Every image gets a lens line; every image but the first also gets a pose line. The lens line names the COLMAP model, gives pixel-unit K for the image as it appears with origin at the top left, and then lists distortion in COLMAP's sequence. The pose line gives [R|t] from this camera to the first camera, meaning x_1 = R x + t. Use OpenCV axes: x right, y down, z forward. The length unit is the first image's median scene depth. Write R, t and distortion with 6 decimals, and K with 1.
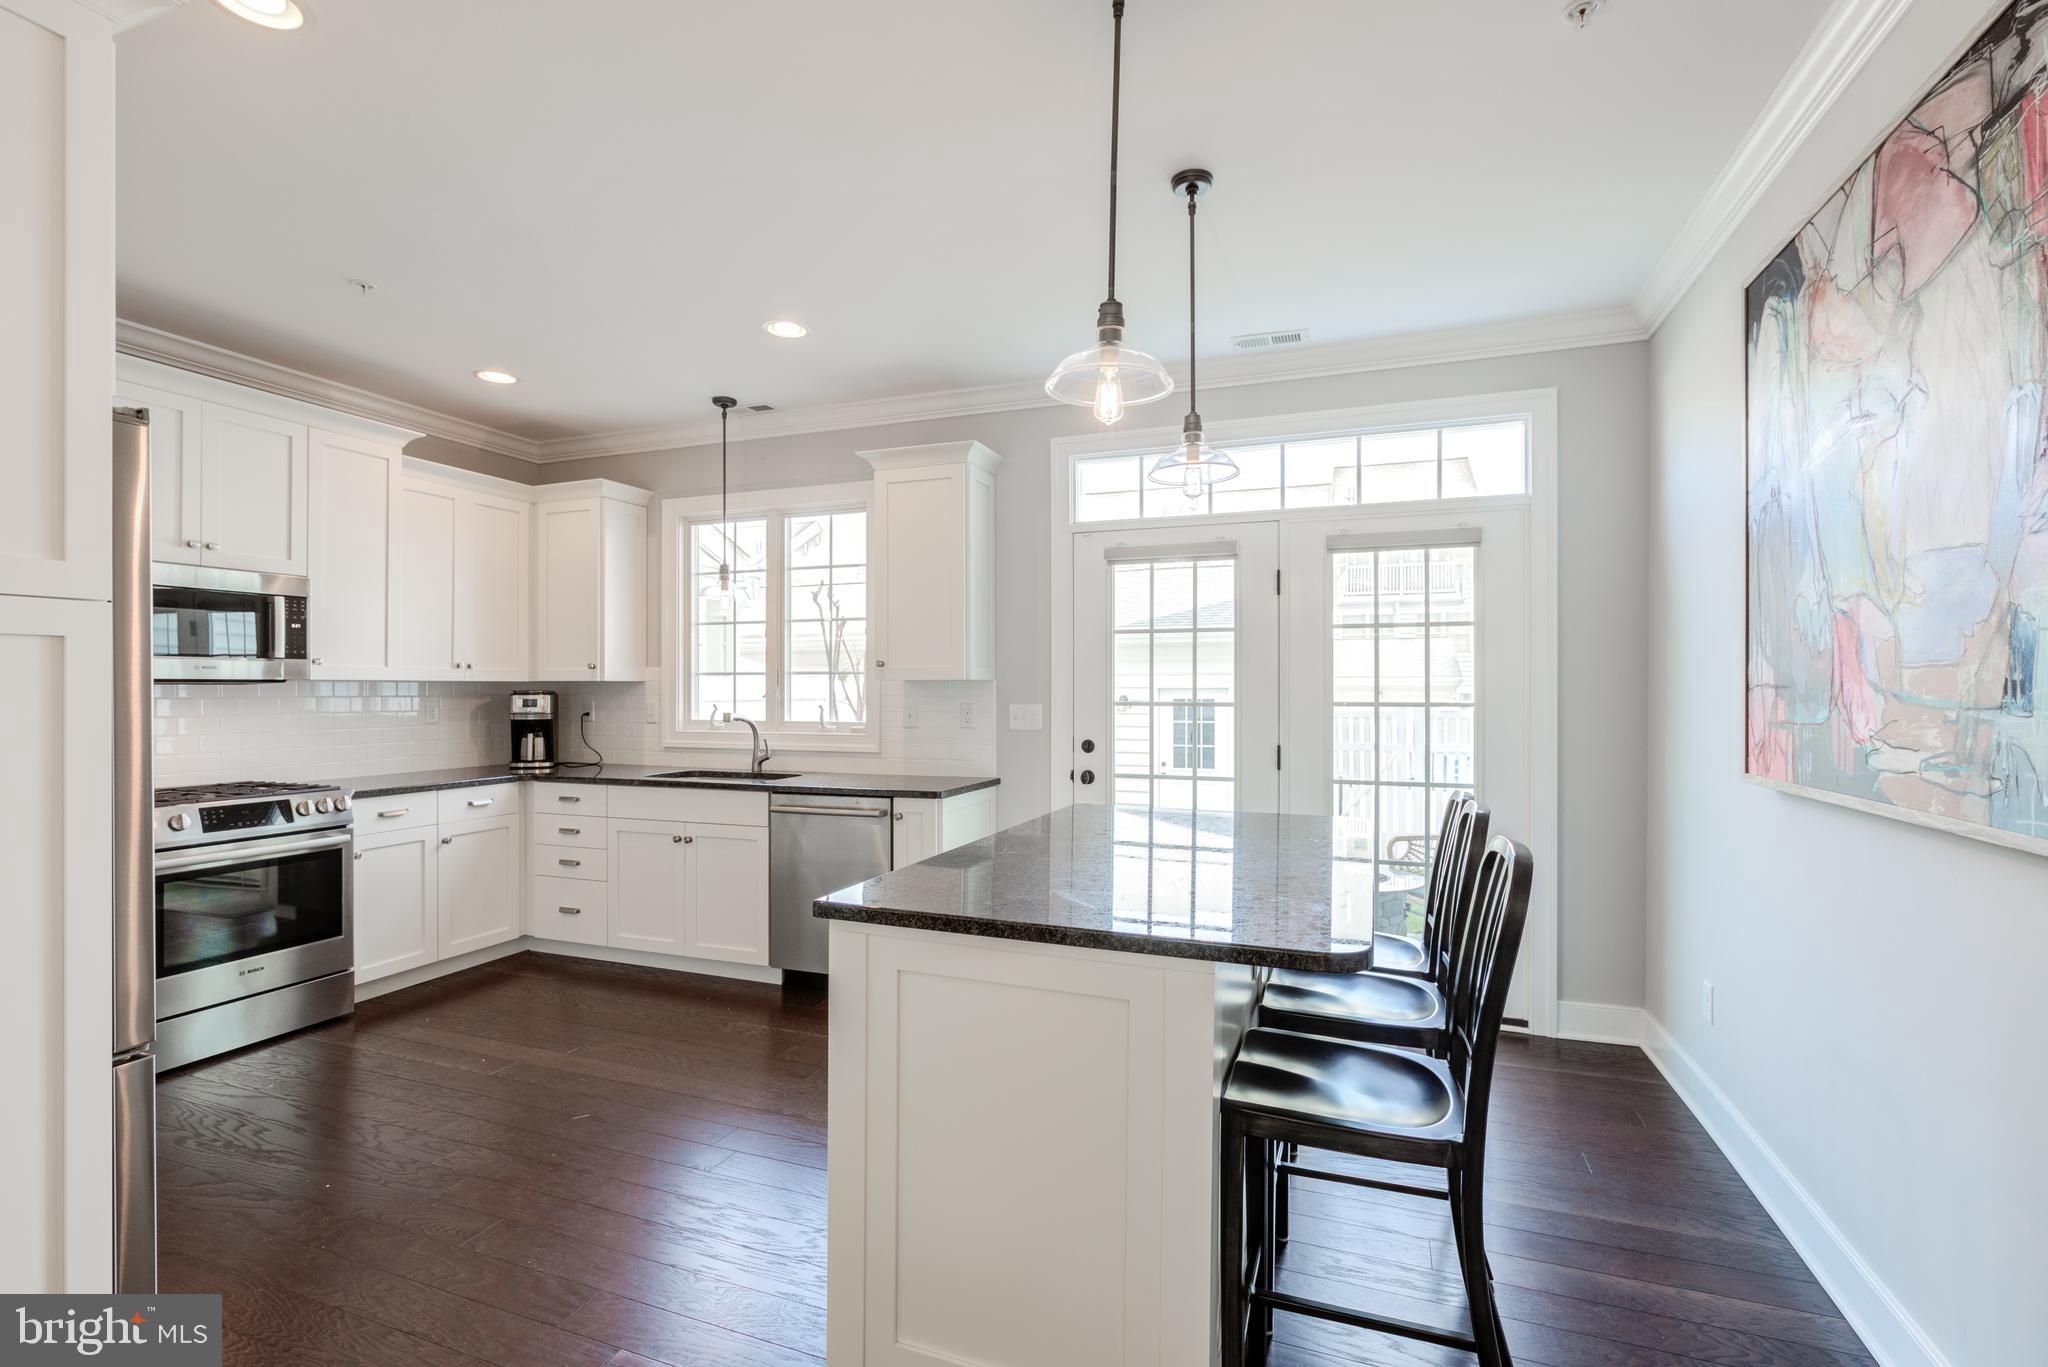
lens RADIAL K [[949.5, 0, 1043.2], [0, 949.5, 686.1], [0, 0, 1]] dist [-0.003721, 0.001347]
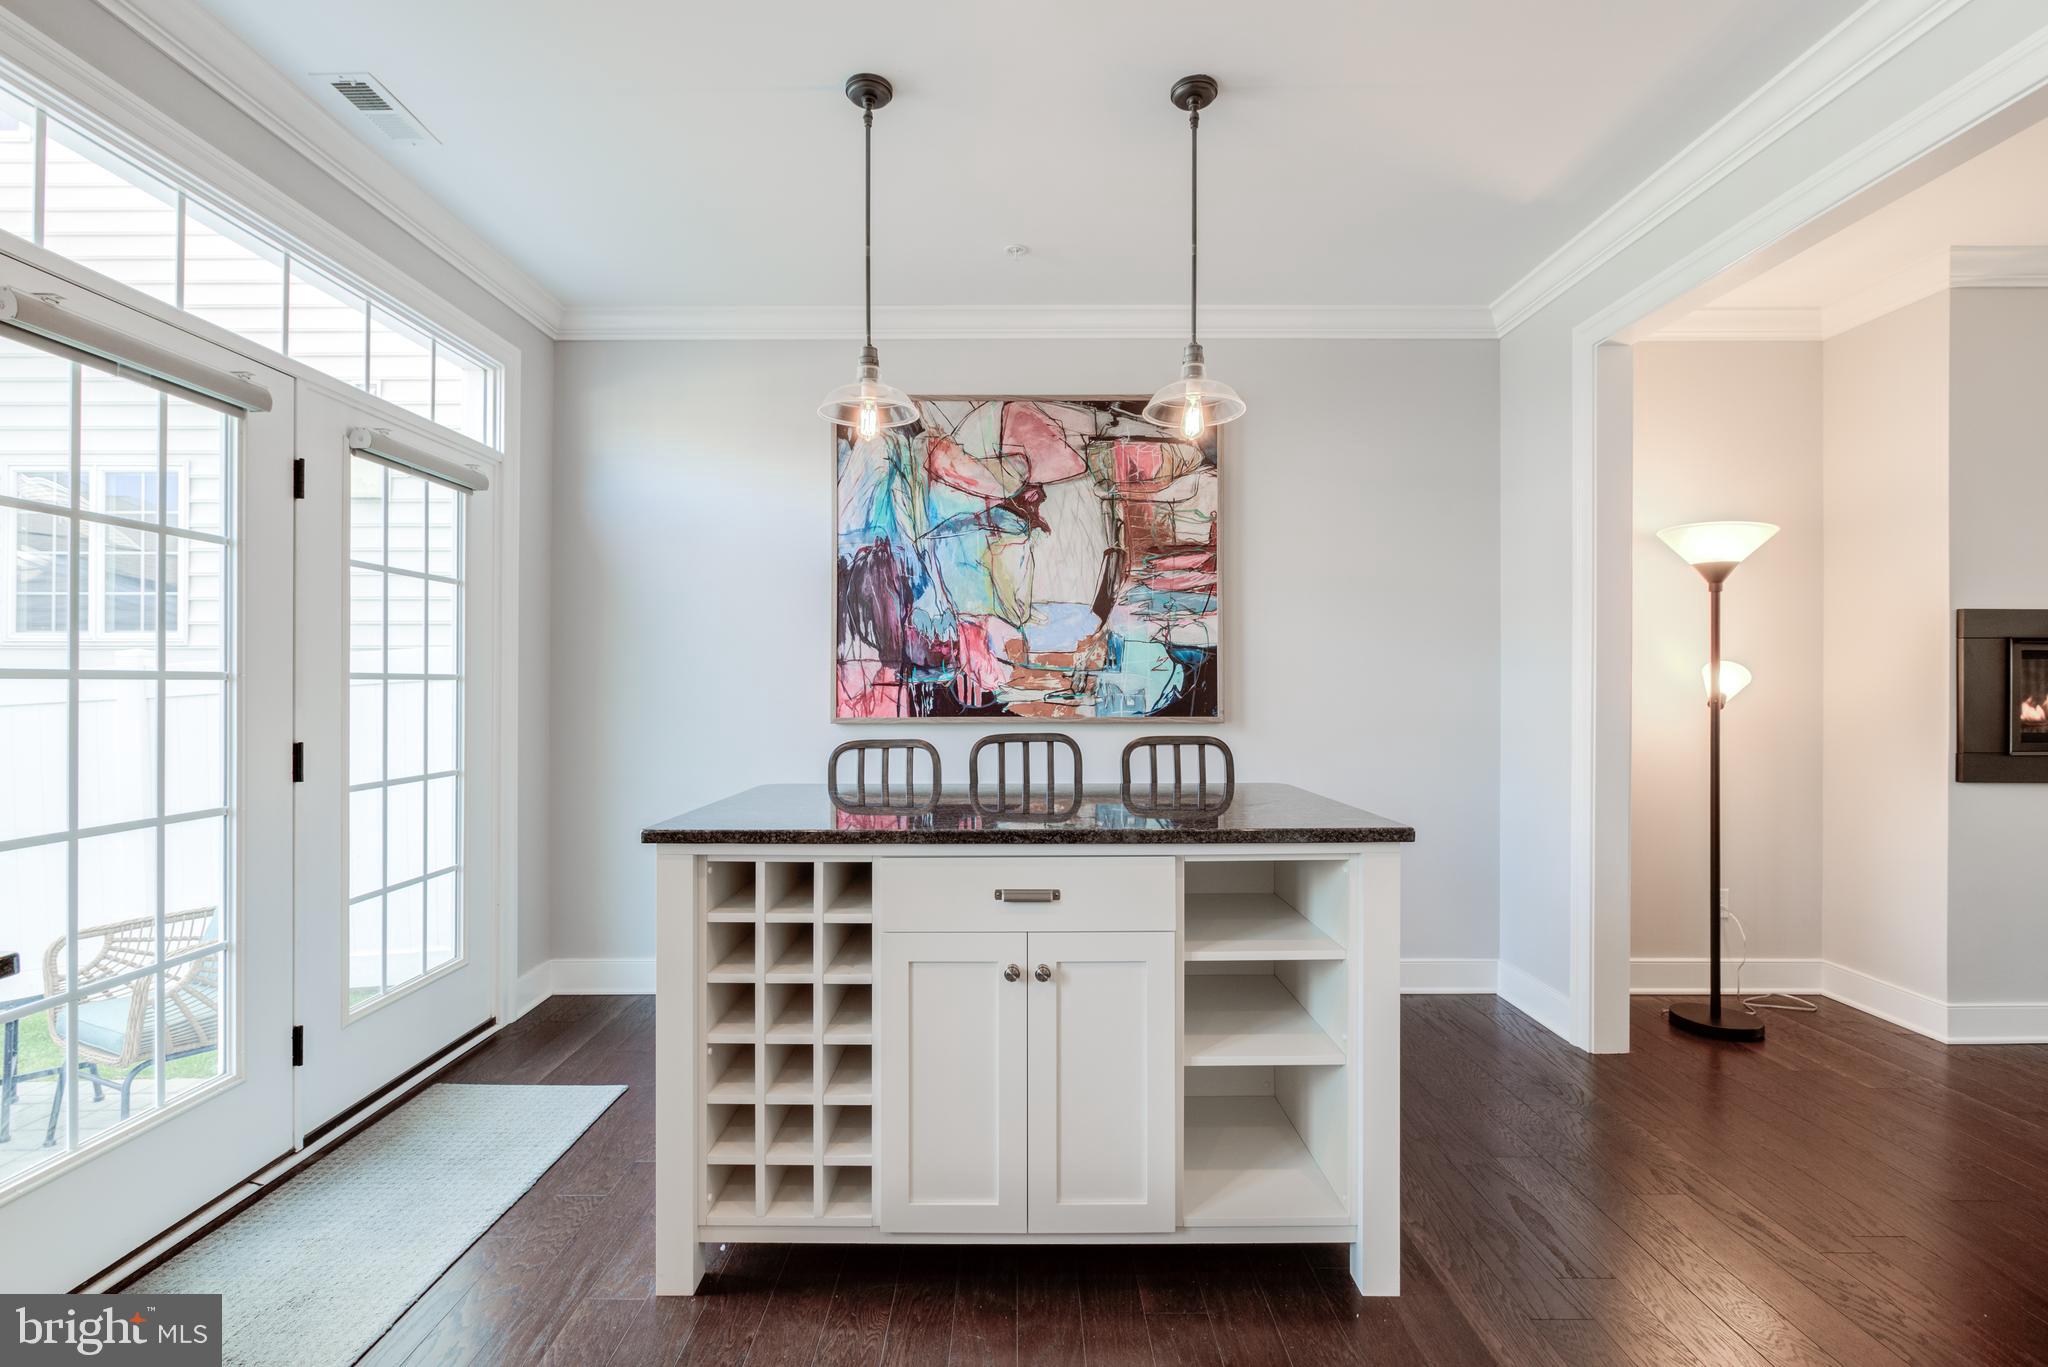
lens RADIAL K [[949.5, 0, 1036.0], [0, 949.5, 676.3], [0, 0, 1]] dist [-0.003721, 0.001347]
pose [[-0.354191, 0.009360, 0.935126, -0.515693], [-0.001266, 0.999944, -0.010488, 0.026198], [-0.935172, -0.004899, -0.354160, 0.803342]]
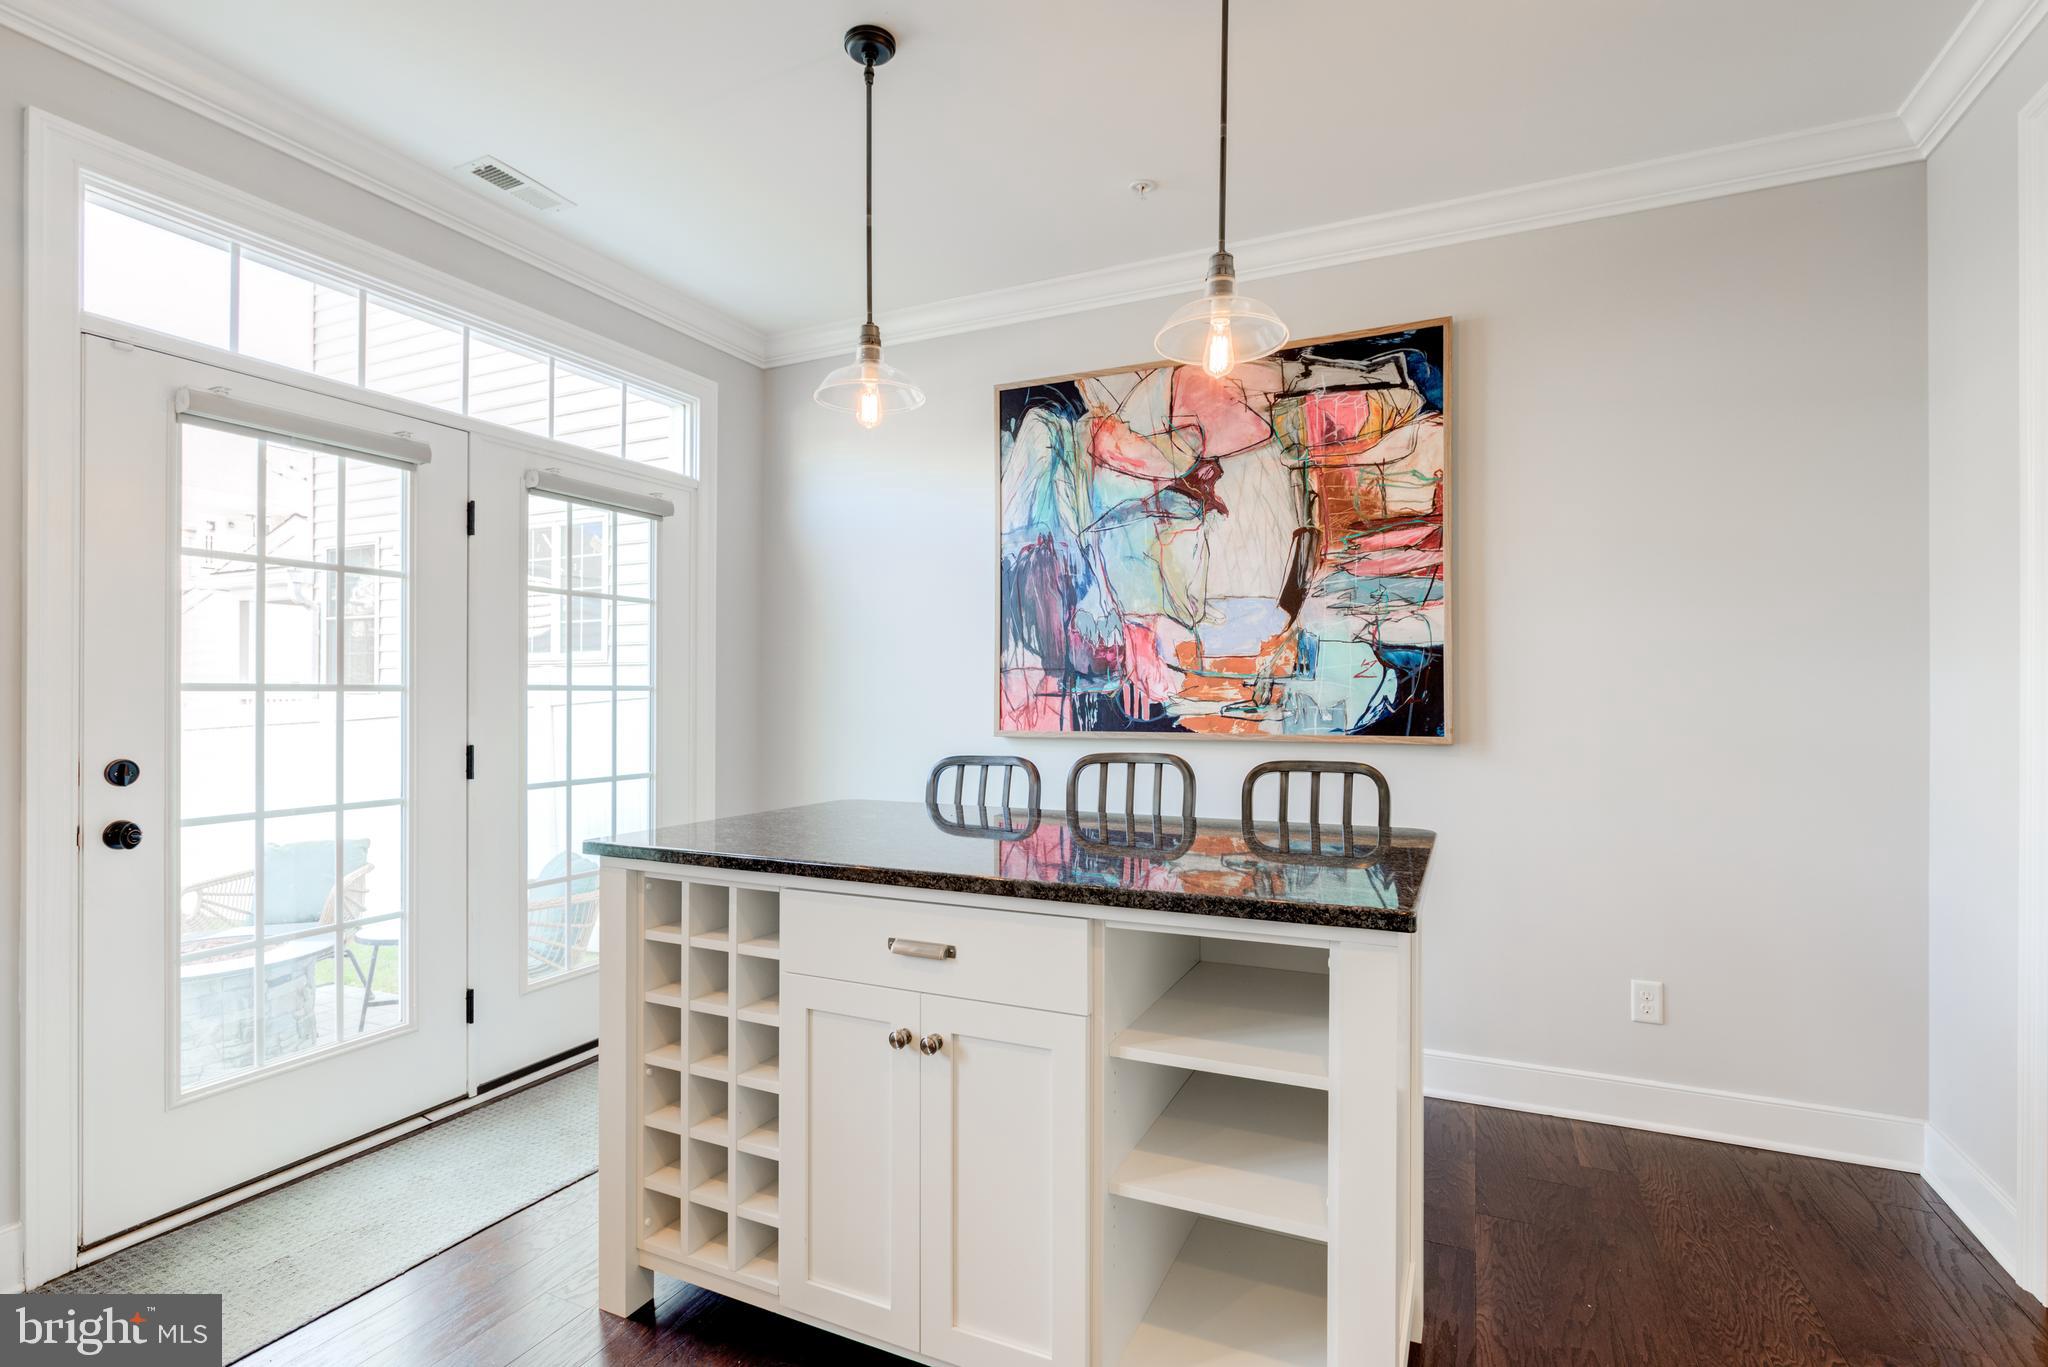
lens RADIAL K [[989.2, 0, 1022.4], [0, 989.2, 683.9], [0, 0, 1]] dist [-0.004802, 0.002213]
pose [[0.087846, 0.010924, 0.996074, -0.474884], [-0.001545, 0.999940, -0.010830, 0.024412], [-0.996133, -0.000587, 0.087857, 0.541445]]
